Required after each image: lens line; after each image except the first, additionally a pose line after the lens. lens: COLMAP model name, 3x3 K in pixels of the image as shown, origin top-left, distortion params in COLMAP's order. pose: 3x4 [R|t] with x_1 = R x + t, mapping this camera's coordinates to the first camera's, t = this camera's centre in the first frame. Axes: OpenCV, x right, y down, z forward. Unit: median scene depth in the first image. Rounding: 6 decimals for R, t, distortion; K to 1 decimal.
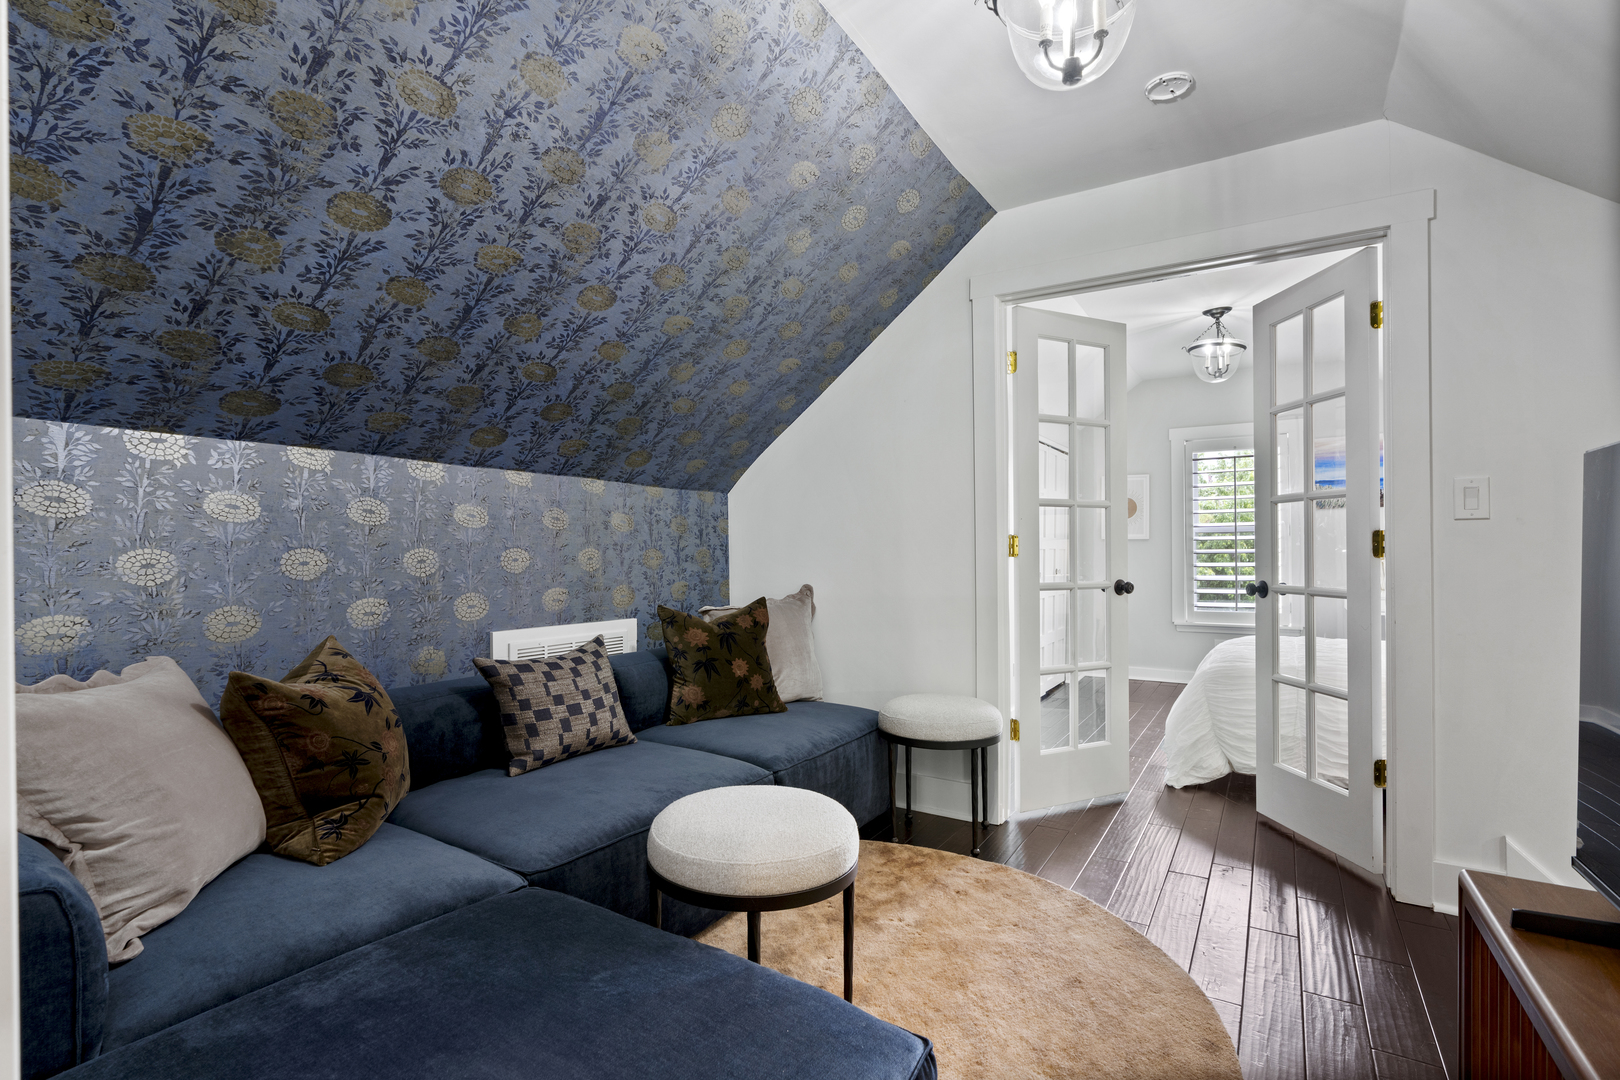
lens RADIAL K [[753.0, 0, 803.4], [0, 753.0, 533.8], [0, 0, 1]] dist [-0.013159, 0.000660]
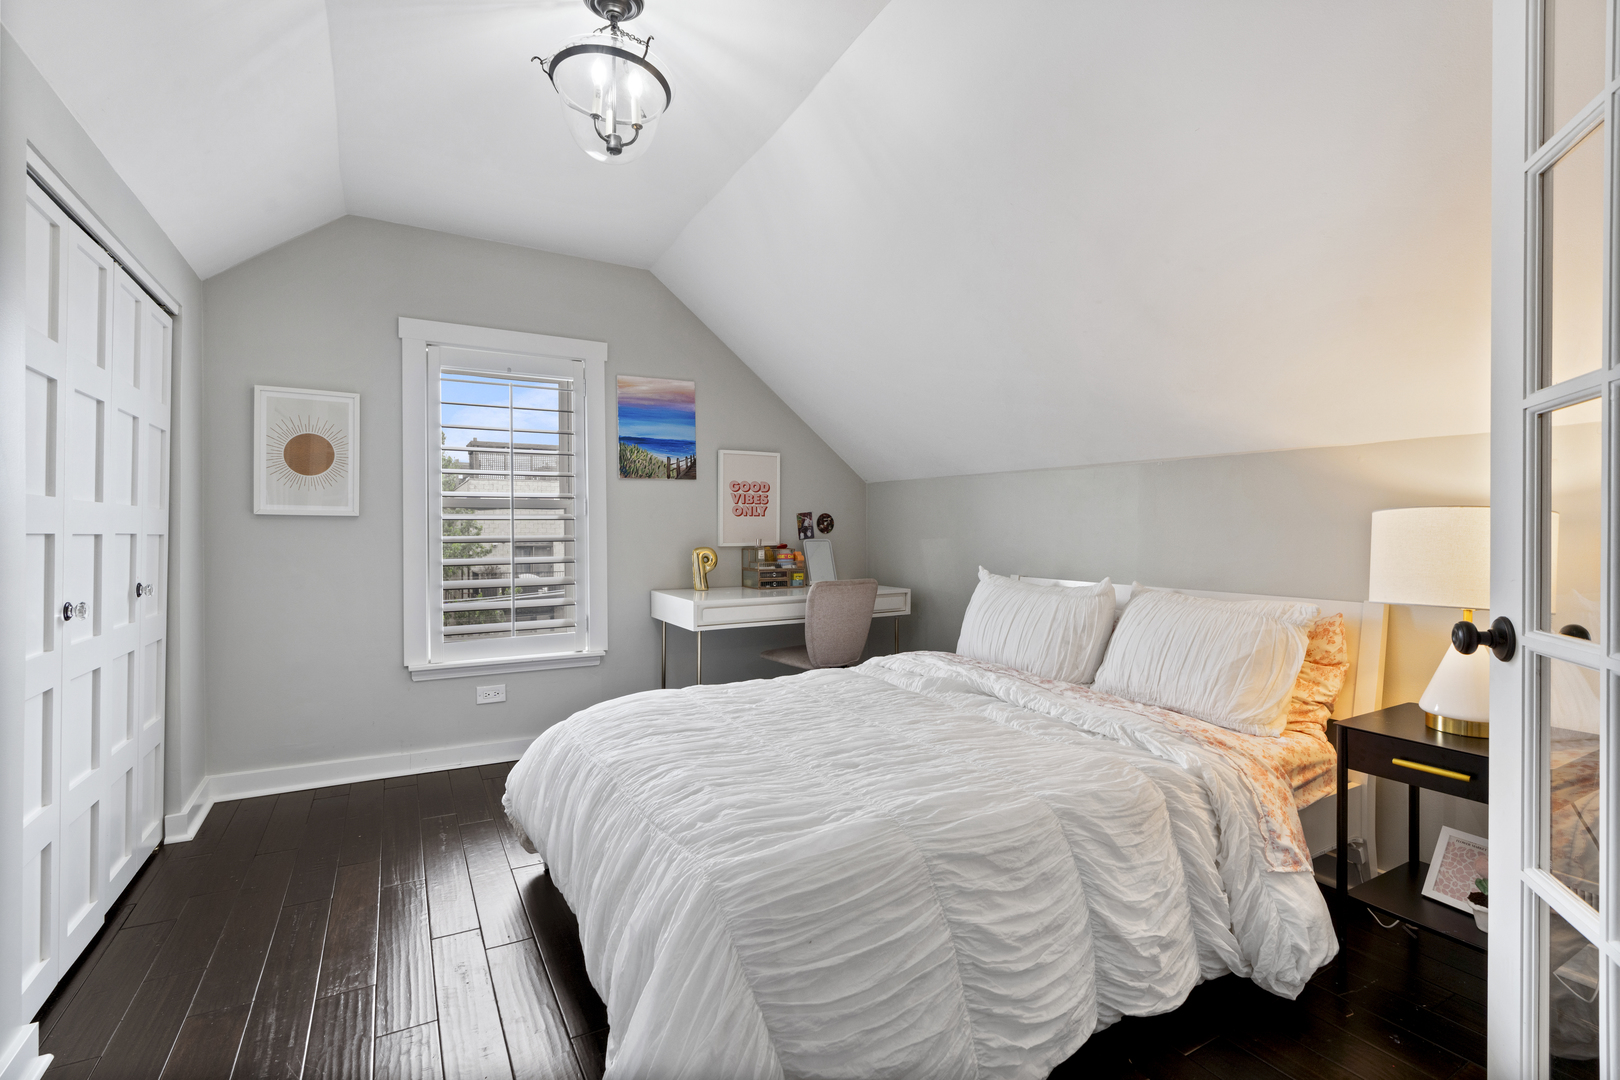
lens RADIAL K [[733.2, 0, 803.7], [0, 733.2, 534.3], [0, 0, 1]] dist [-0.005182, 0.000633]
pose [[0.476556, 0.003761, 0.879136, 0.168267], [-0.016409, 0.999855, 0.004617, 0.013916], [-0.878991, -0.016626, 0.476549, 0.518783]]
